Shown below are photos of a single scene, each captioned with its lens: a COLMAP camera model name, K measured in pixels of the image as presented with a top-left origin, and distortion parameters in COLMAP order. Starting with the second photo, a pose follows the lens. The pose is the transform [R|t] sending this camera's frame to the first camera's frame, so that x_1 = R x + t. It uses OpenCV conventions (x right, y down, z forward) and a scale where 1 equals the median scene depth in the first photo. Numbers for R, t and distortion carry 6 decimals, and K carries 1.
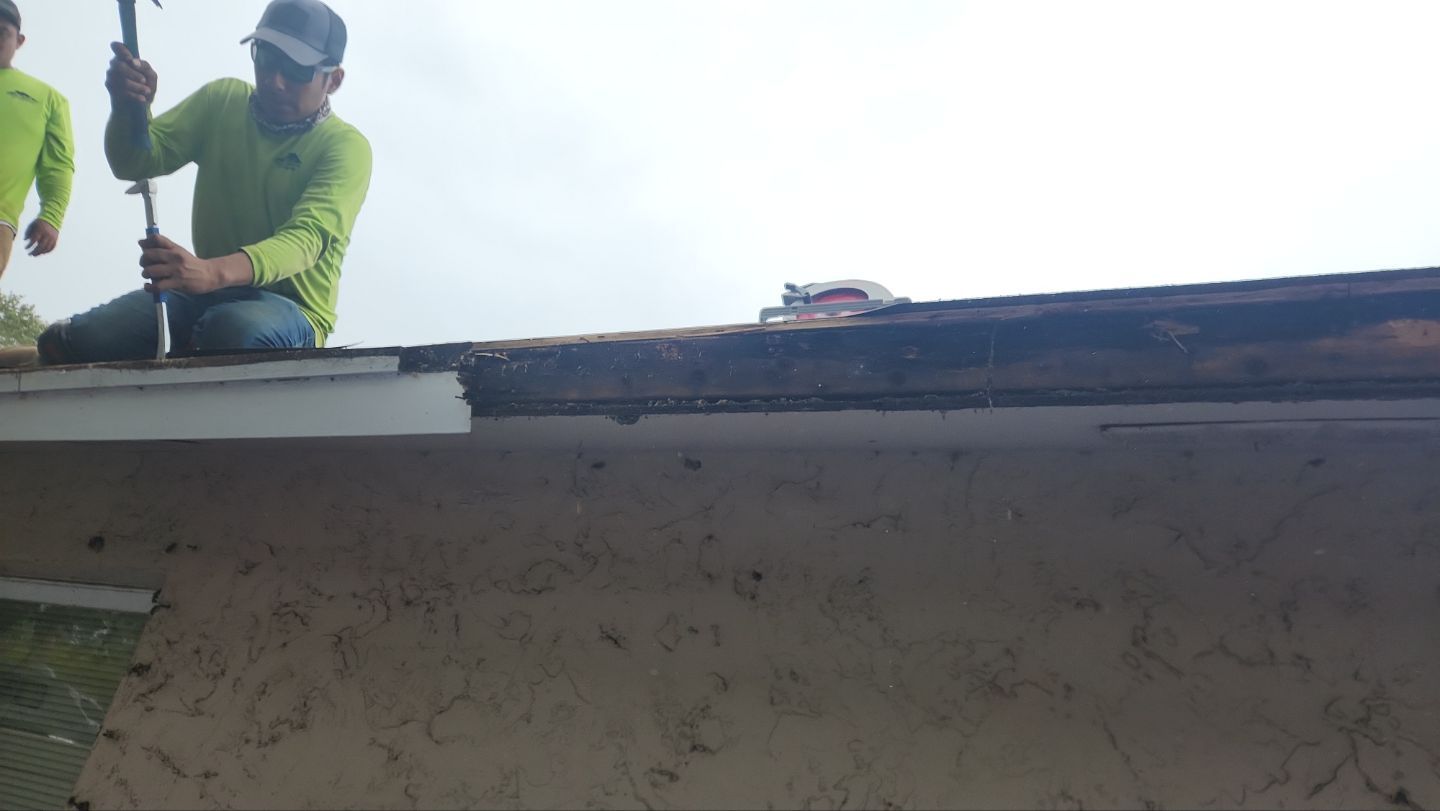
lens RADIAL K [[981.6, 0, 698.4], [0, 981.6, 390.3], [0, 0, 1]] dist [0.056673, -0.049037]
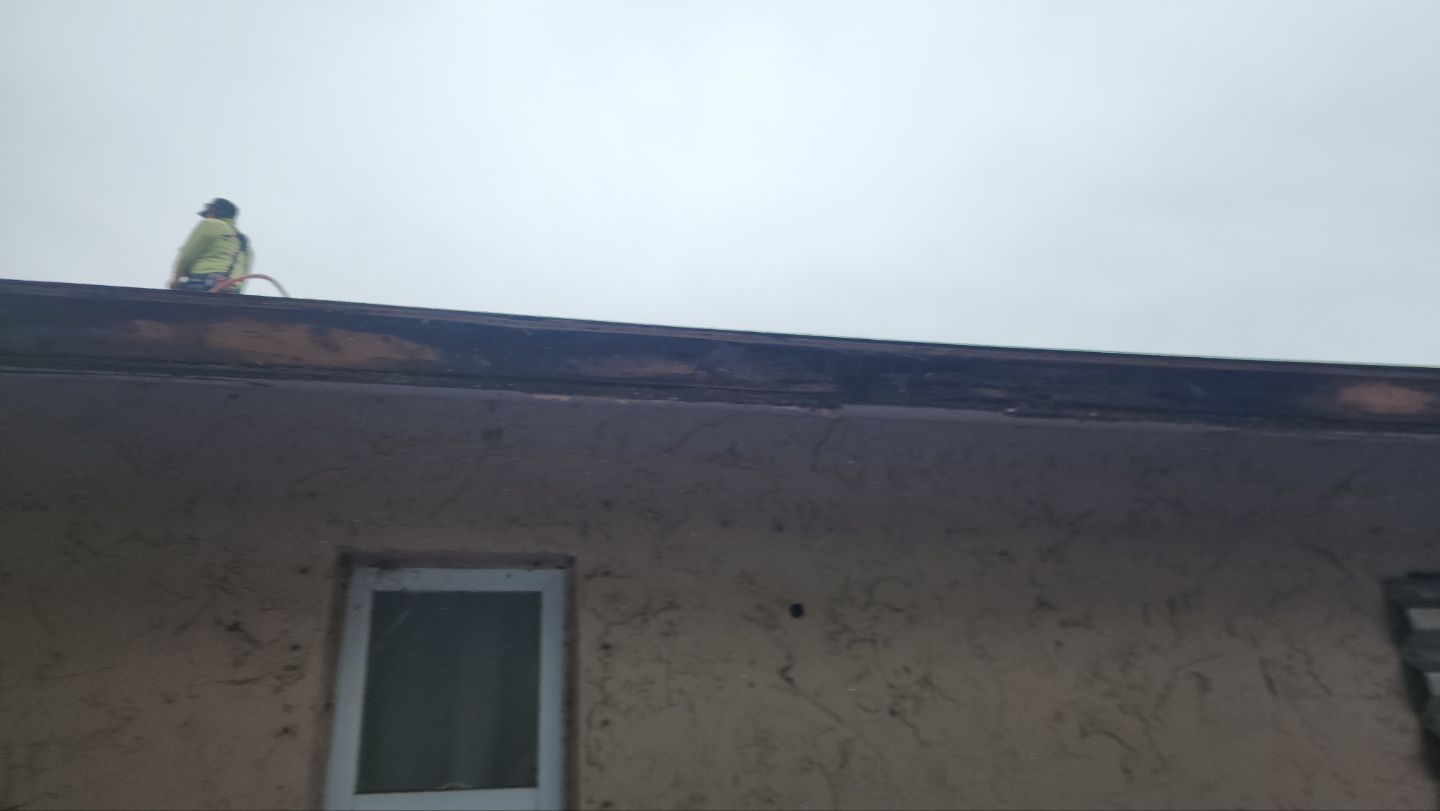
lens RADIAL K [[981.6, 0, 717.2], [0, 981.6, 417.3], [0, 0, 1]] dist [0.056673, -0.049037]
pose [[0.790173, 0.008047, 0.612831, 0.277610], [-0.097669, 0.988789, 0.112949, -0.106212], [-0.605052, -0.149103, 0.782100, -0.422427]]
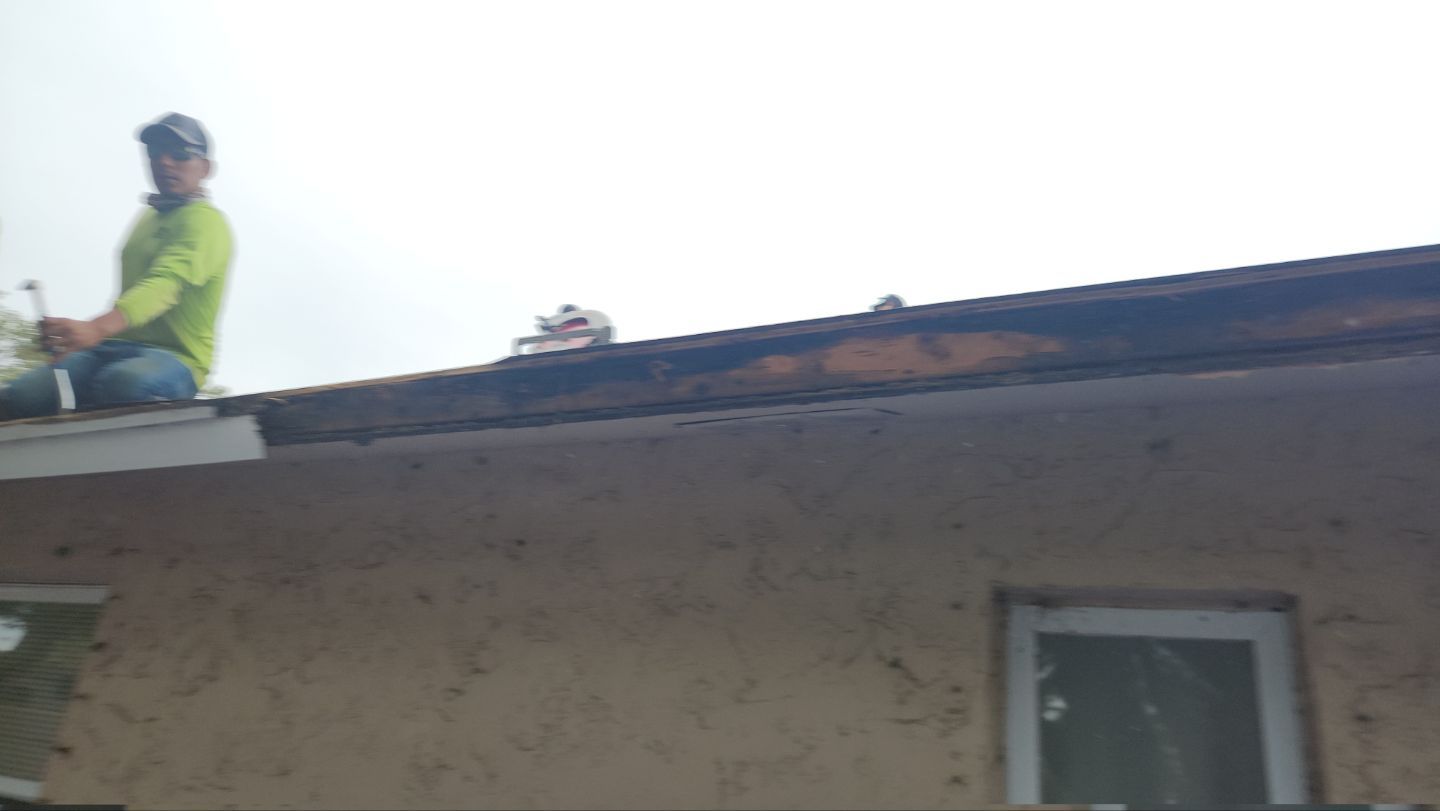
lens RADIAL K [[981.6, 0, 673.9], [0, 981.6, 414.1], [0, 0, 1]] dist [0.056673, -0.049037]
pose [[0.996003, -0.077236, -0.044858, 0.363242], [0.079787, 0.995113, 0.058172, -0.048179], [0.040146, -0.061519, 0.997298, -0.329501]]
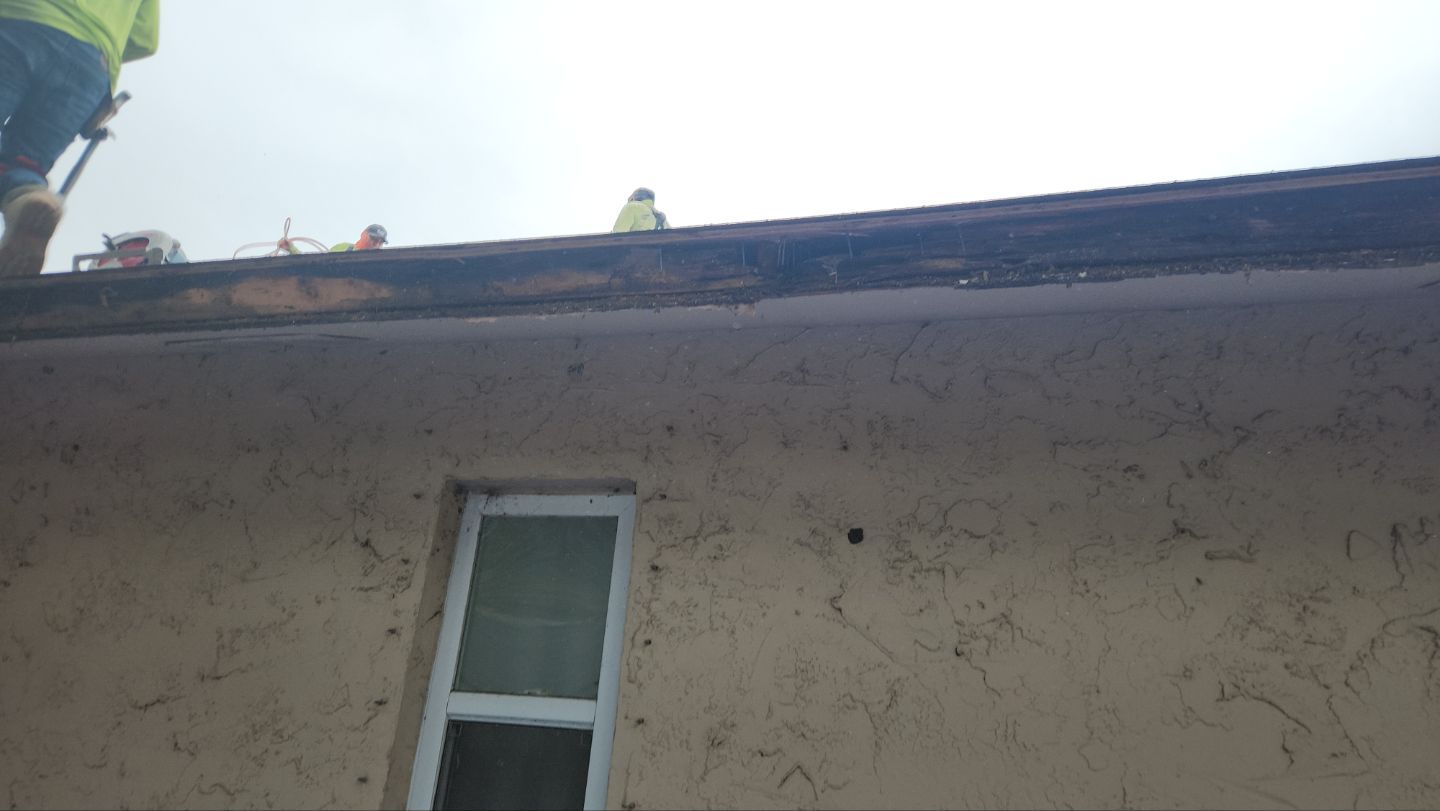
lens RADIAL K [[981.6, 0, 727.5], [0, 981.6, 402.7], [0, 0, 1]] dist [0.056673, -0.049037]
pose [[0.984637, -0.063948, 0.162486, 0.815071], [0.039501, 0.987978, 0.149460, -0.058317], [-0.170090, -0.140745, 0.975326, -0.605378]]
